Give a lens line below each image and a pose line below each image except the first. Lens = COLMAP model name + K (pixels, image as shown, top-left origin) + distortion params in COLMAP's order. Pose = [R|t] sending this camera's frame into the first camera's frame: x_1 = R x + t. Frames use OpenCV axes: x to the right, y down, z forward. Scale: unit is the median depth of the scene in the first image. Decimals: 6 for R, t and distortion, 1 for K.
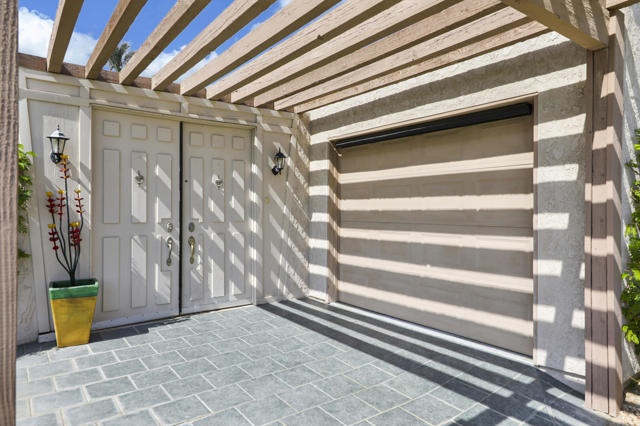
lens RADIAL K [[388.2, 0, 320.3], [0, 388.2, 206.4], [0, 0, 1]] dist [-0.001228, -0.000066]
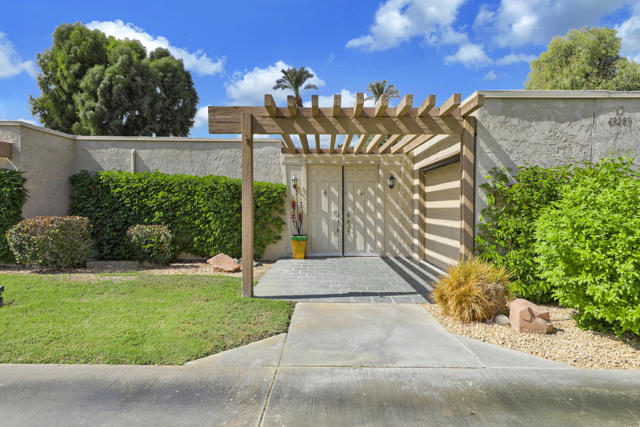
lens RADIAL K [[363.7, 0, 320.0], [0, 363.7, 213.5], [0, 0, 1]] dist [0.003122, 0.000275]
pose [[0.774159, 0.016704, -0.632771, 0.741733], [-0.000058, 0.999654, 0.026317, -0.007347], [0.632992, -0.020337, 0.773892, -0.579142]]
